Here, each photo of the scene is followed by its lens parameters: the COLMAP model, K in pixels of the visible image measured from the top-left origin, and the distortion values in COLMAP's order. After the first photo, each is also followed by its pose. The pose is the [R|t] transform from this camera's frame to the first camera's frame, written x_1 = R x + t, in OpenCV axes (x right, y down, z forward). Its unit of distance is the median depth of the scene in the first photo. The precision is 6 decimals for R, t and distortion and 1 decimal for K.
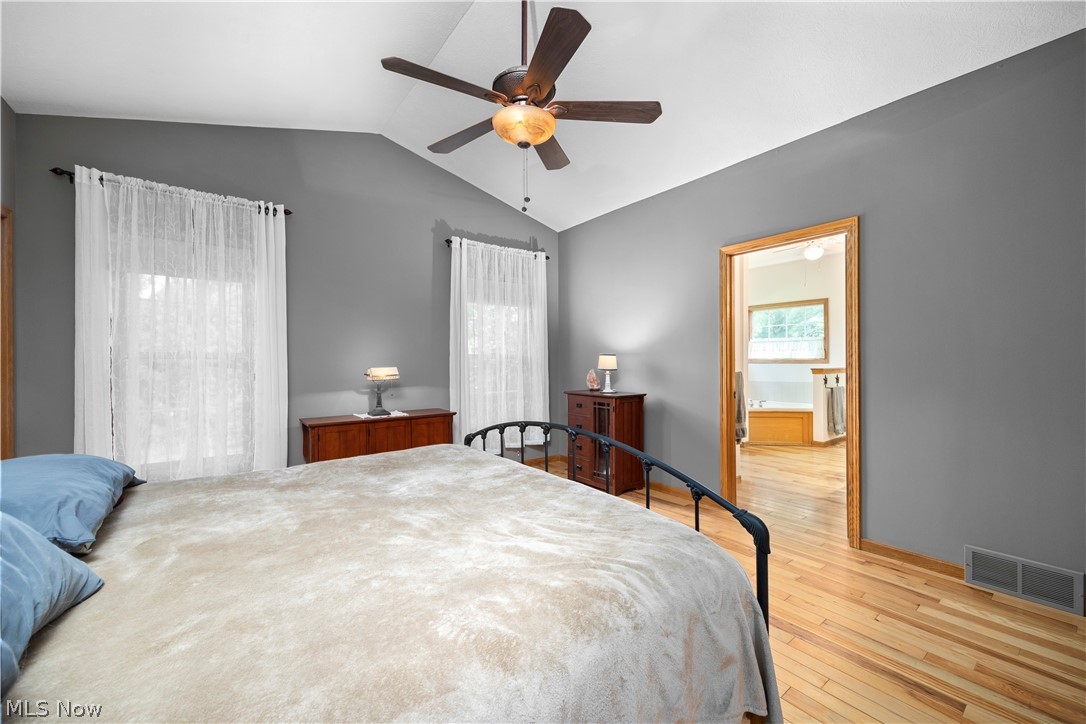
lens RADIAL K [[424.0, 0, 547.9], [0, 424.0, 363.9], [0, 0, 1]] dist [-0.002985, 0.000514]
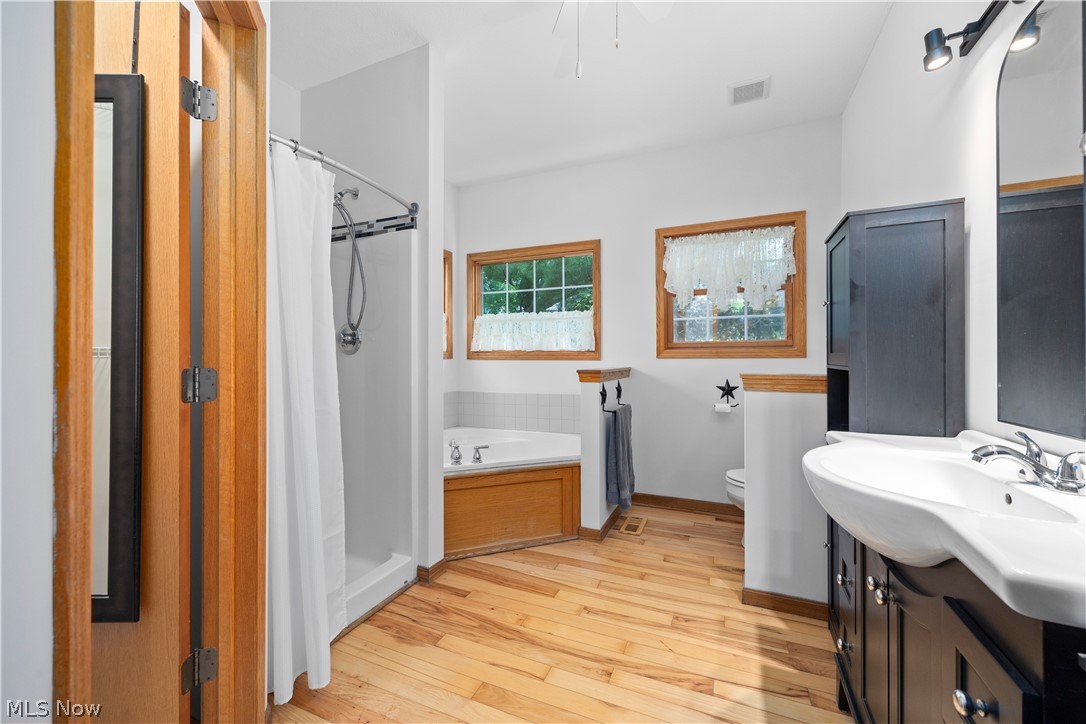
lens RADIAL K [[424.0, 0, 543.7], [0, 424.0, 358.7], [0, 0, 1]] dist [-0.002985, 0.000514]
pose [[0.869593, 0.002242, 0.493763, 0.355169], [-0.001316, 0.999997, -0.002223, -0.000780], [-0.493767, 0.001283, 0.869593, 0.606052]]
